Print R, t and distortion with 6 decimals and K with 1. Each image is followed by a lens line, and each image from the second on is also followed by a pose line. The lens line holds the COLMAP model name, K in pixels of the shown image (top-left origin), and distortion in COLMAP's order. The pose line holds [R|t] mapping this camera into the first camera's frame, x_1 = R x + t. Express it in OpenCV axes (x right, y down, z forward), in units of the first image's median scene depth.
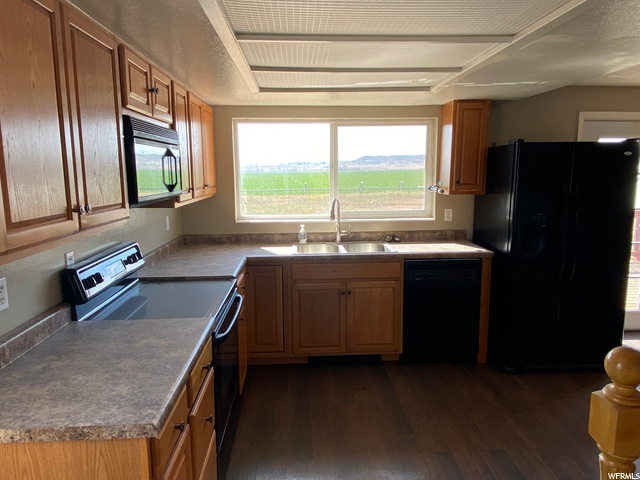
lens RADIAL K [[448.3, 0, 320.0], [0, 448.3, 240.0], [0, 0, 1]] dist [0.007602, 0.001005]
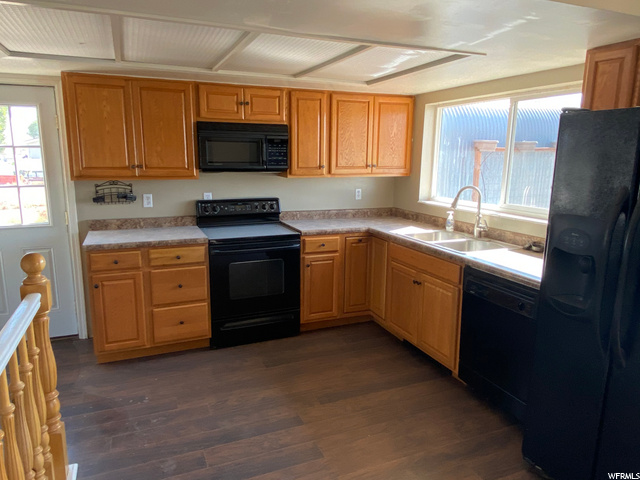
lens RADIAL K [[448.3, 0, 320.0], [0, 448.3, 240.0], [0, 0, 1]] dist [0.007602, 0.001005]
pose [[0.345446, 0.192228, -0.918540, 0.757083], [-0.157853, 0.976752, 0.145045, -0.069509], [0.925067, 0.094889, 0.367759, 0.392897]]
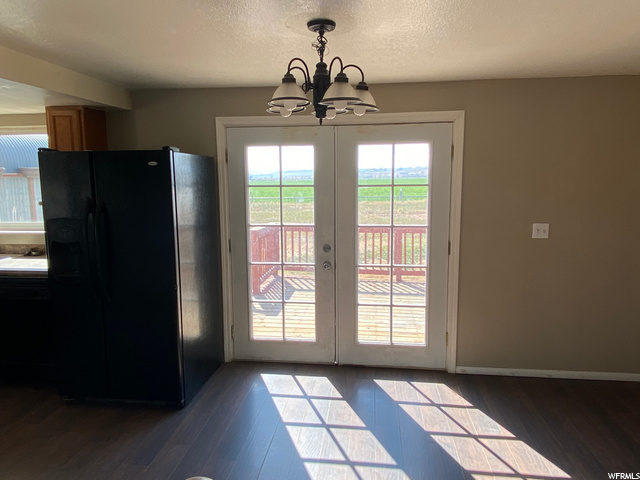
lens RADIAL K [[450.2, 0, 335.7], [0, 450.2, 238.5], [0, 0, 1]] dist [0.006627, -0.000063]
pose [[0.989686, 0.022557, -0.141465, 0.957425], [-0.025115, 0.999551, -0.016319, -0.033660], [0.141033, 0.019703, 0.989809, 0.147501]]
